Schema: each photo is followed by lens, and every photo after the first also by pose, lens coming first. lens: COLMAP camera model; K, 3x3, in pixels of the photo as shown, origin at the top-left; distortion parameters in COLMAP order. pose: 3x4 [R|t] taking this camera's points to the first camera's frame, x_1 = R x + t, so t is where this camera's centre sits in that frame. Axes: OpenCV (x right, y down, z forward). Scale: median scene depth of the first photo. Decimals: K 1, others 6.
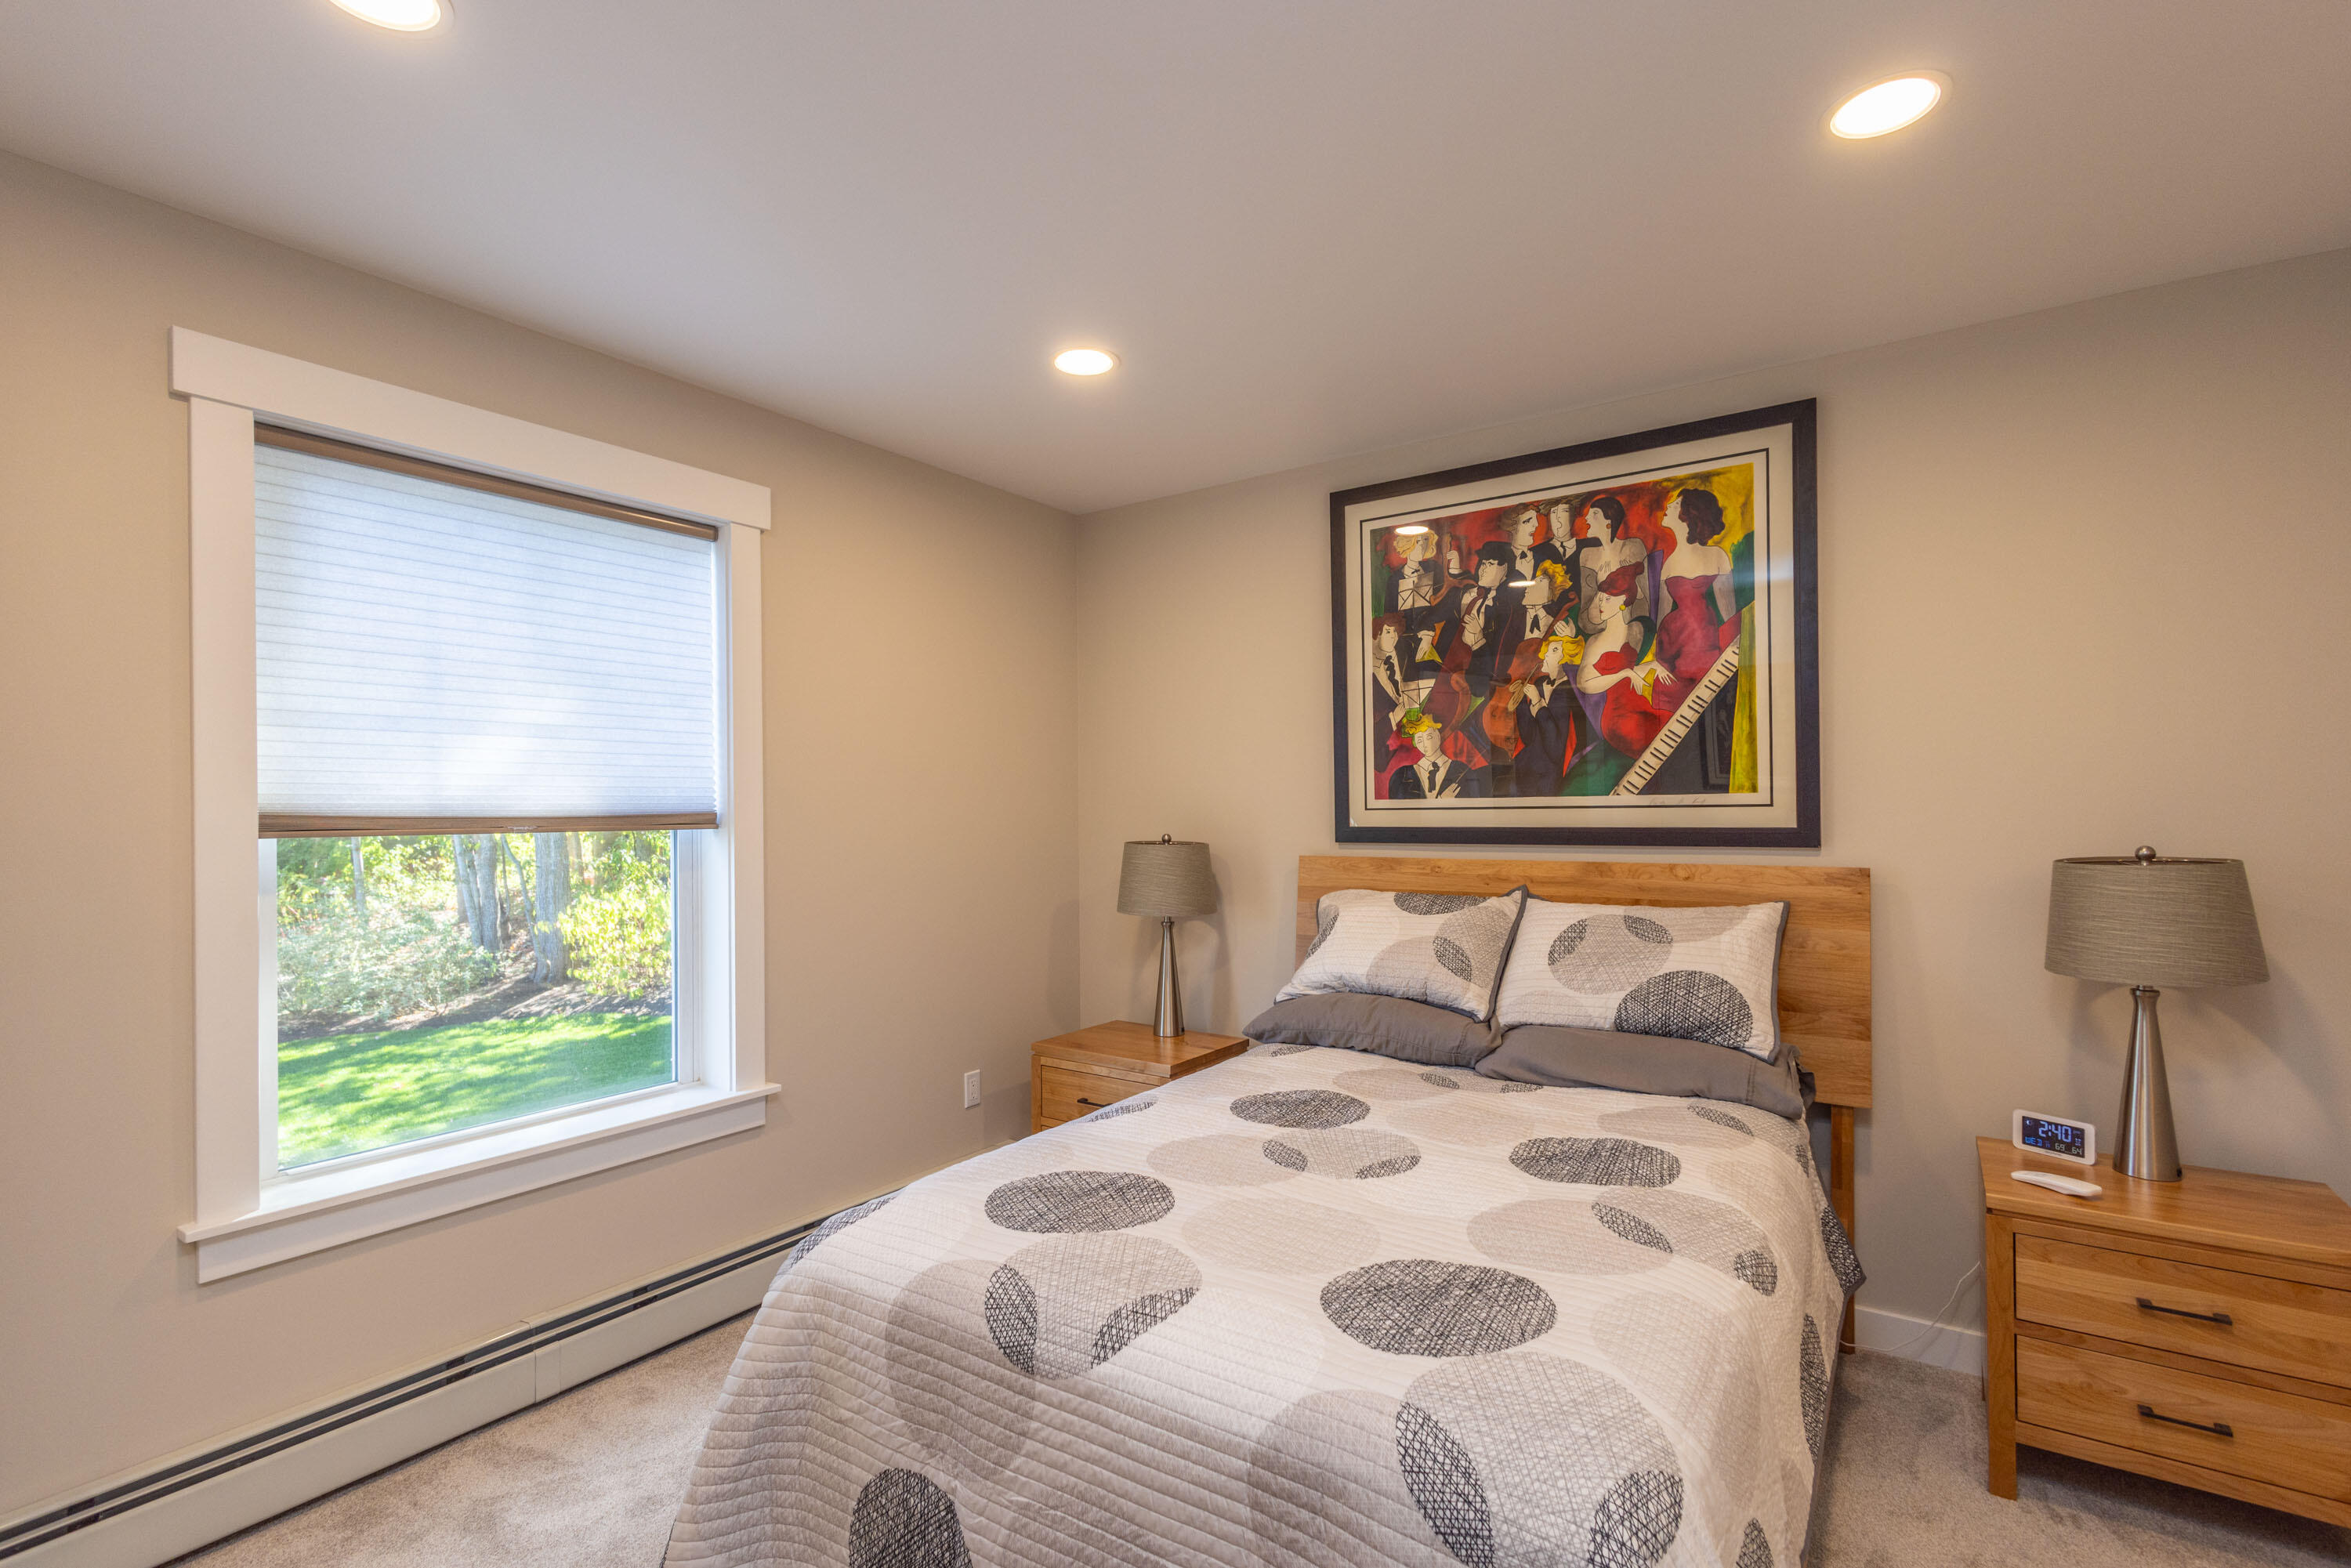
lens RADIAL K [[1070.6, 0, 1170.1], [0, 1070.6, 793.2], [0, 0, 1]] dist [0.003788, 0.000073]
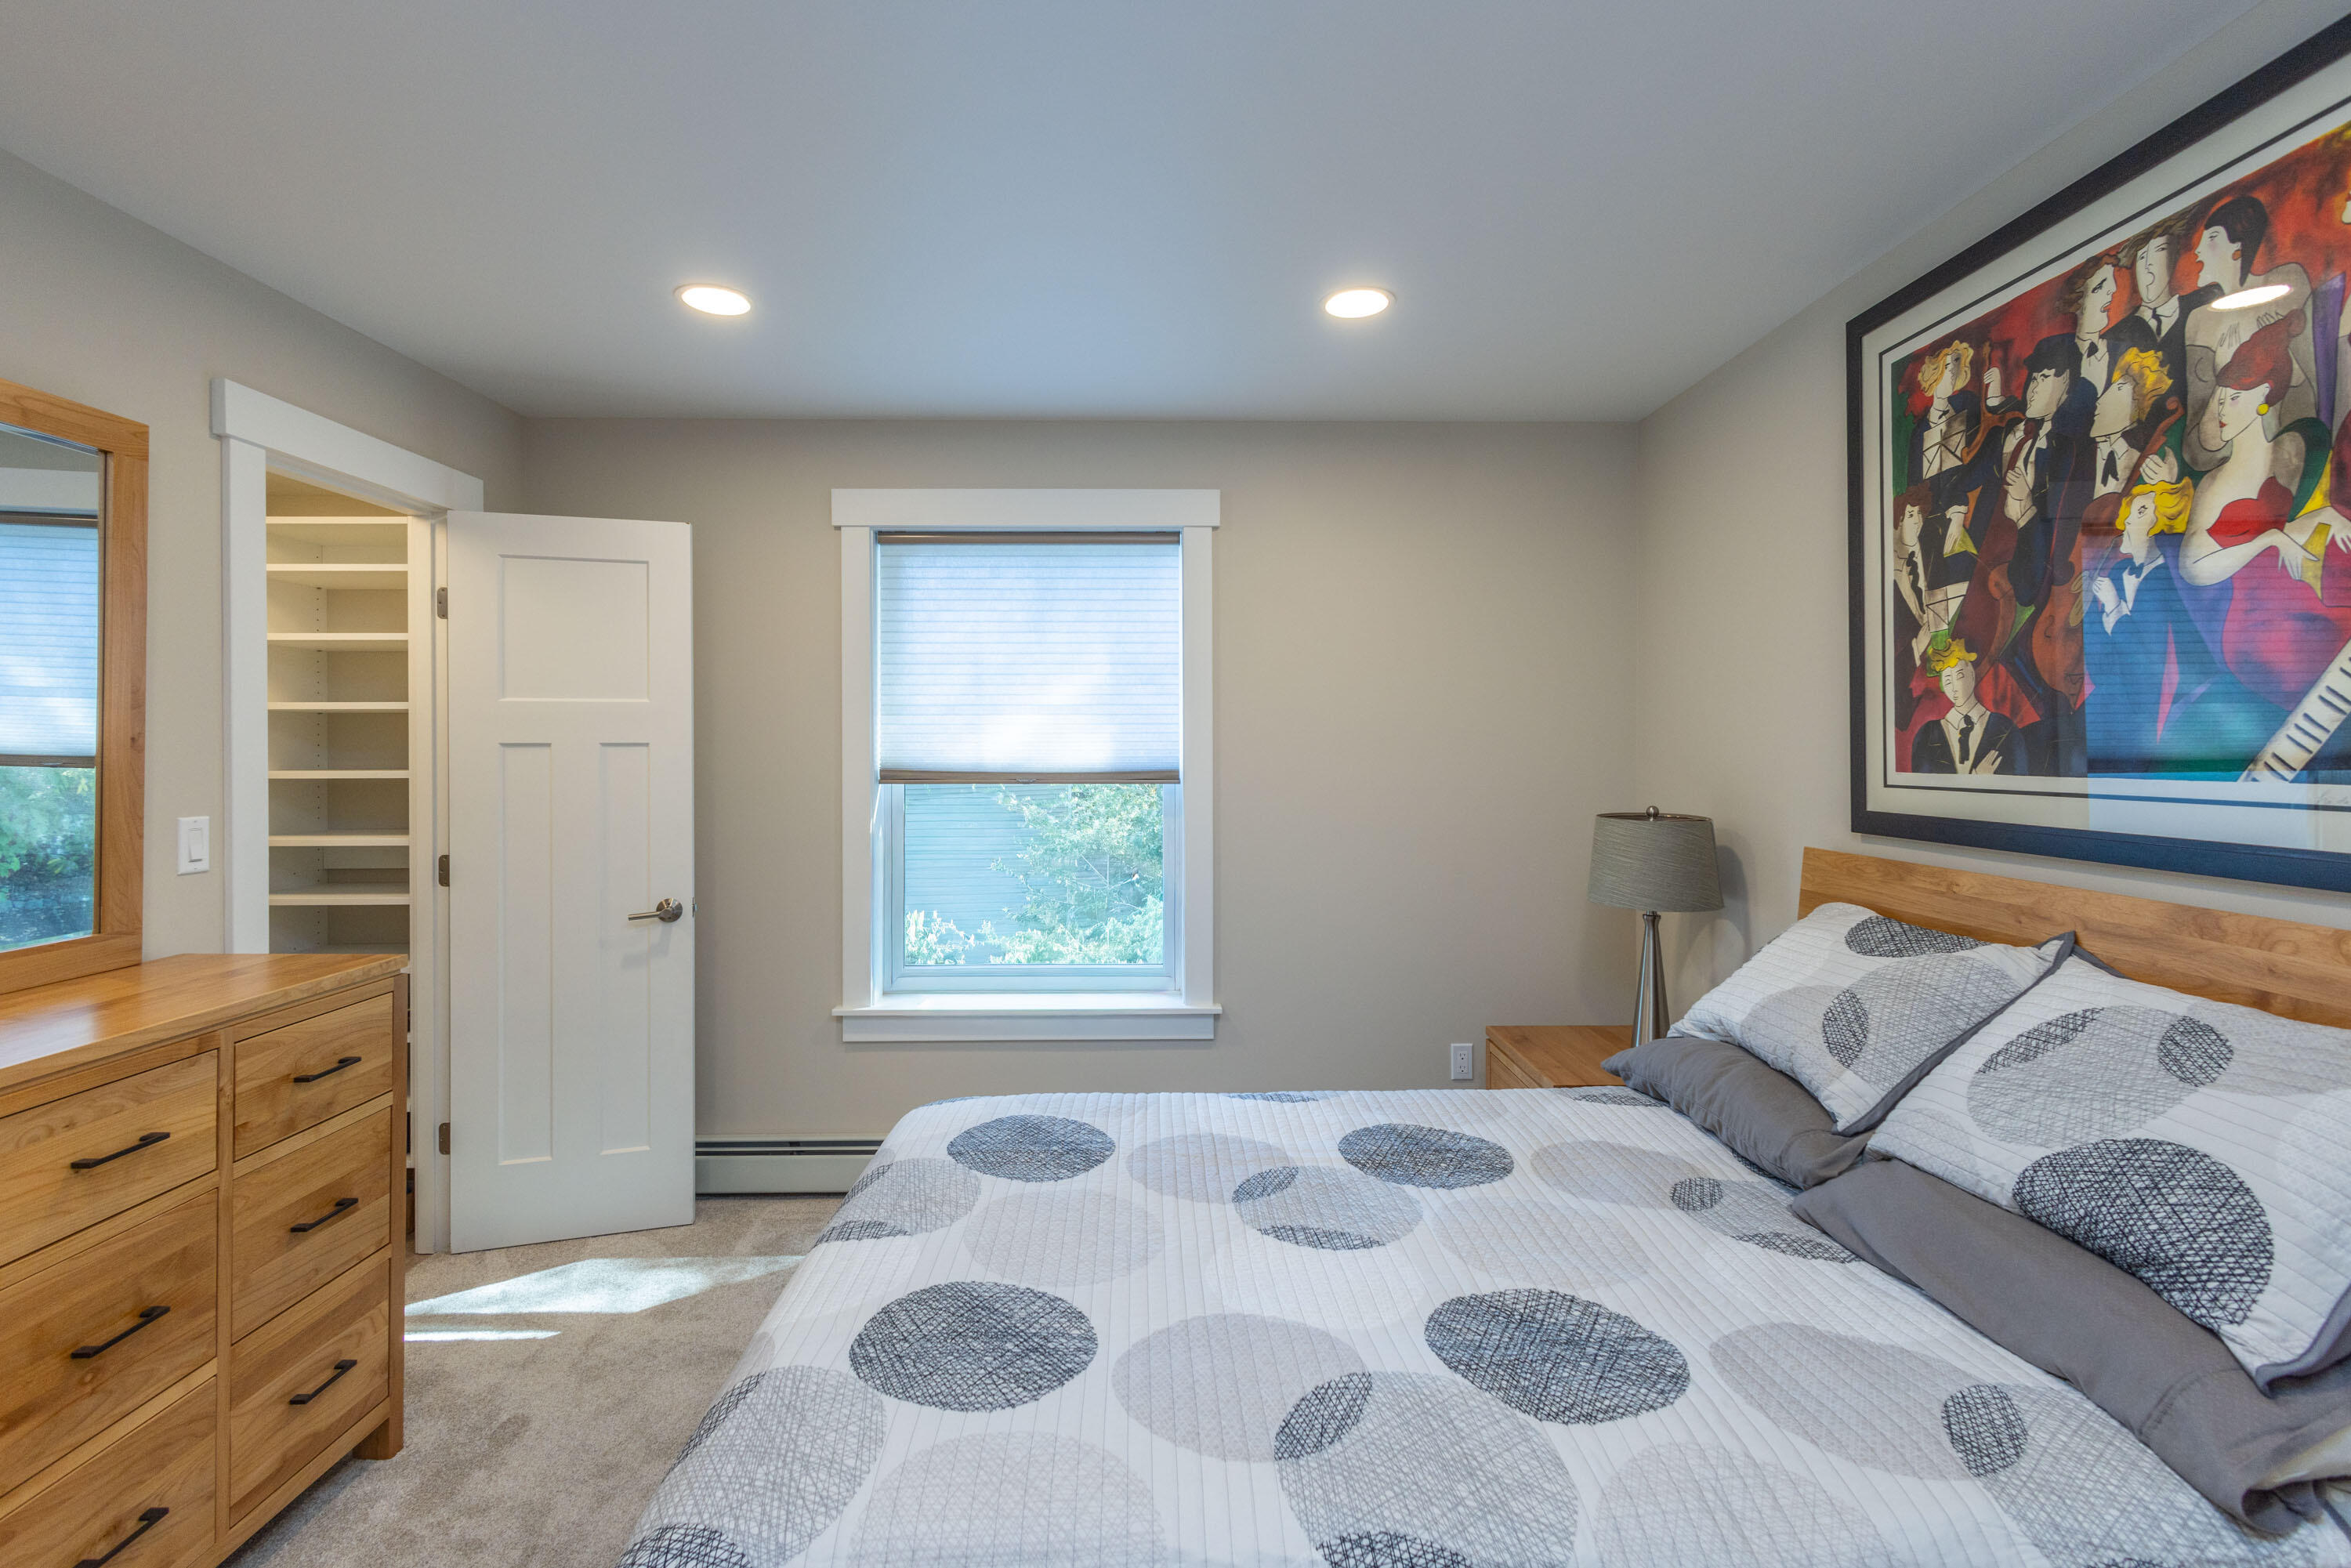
lens RADIAL K [[1060.2, 0, 1166.2], [0, 1060.2, 739.4], [0, 0, 1]] dist [0.003266, -0.000134]
pose [[0.585830, 0.002096, -0.810431, 0.507553], [0.007163, 0.999944, 0.007763, -0.024827], [0.810402, -0.010353, 0.585782, 0.278361]]
